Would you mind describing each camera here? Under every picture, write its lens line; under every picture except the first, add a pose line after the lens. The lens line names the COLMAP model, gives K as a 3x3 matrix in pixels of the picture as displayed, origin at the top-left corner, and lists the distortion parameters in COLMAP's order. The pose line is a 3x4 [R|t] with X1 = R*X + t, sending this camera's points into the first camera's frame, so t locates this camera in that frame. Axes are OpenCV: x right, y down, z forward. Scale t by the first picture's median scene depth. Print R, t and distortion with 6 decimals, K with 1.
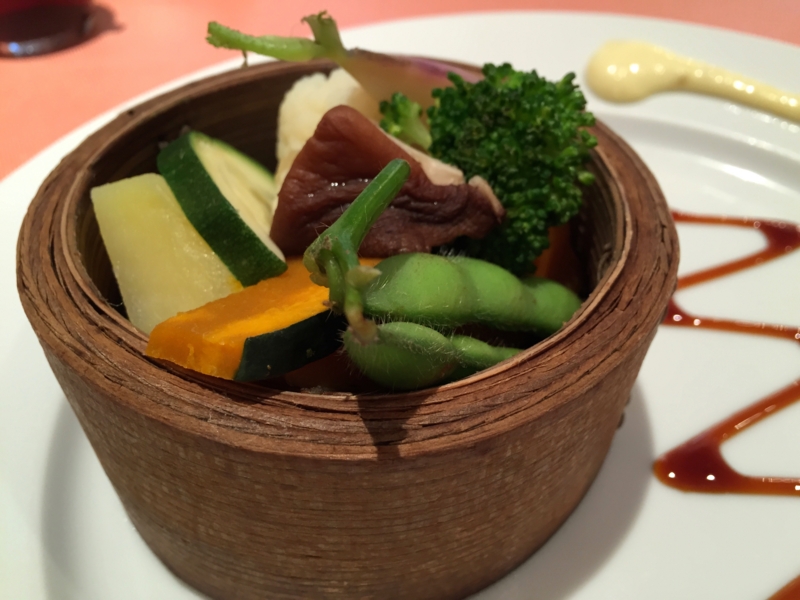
lens RADIAL K [[728.4, 0, 400.0], [0, 728.4, 300.0], [0, 0, 1]] dist [0.060688, 0.010108]
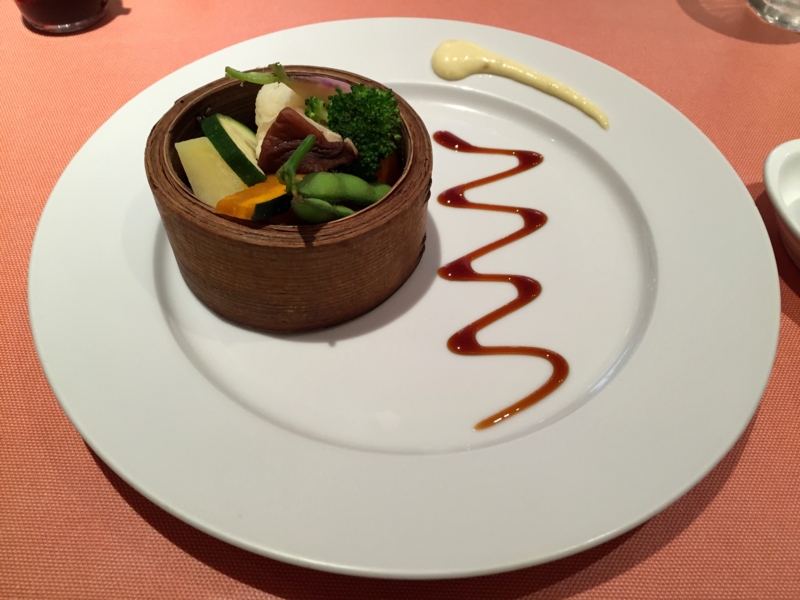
lens RADIAL K [[728.4, 0, 400.0], [0, 728.4, 300.0], [0, 0, 1]] dist [0.060688, 0.010108]
pose [[0.997375, -0.021156, 0.069250, 0.104201], [0.012914, 0.993004, 0.117372, 0.074505], [-0.071249, -0.116170, 0.990671, -1.421707]]
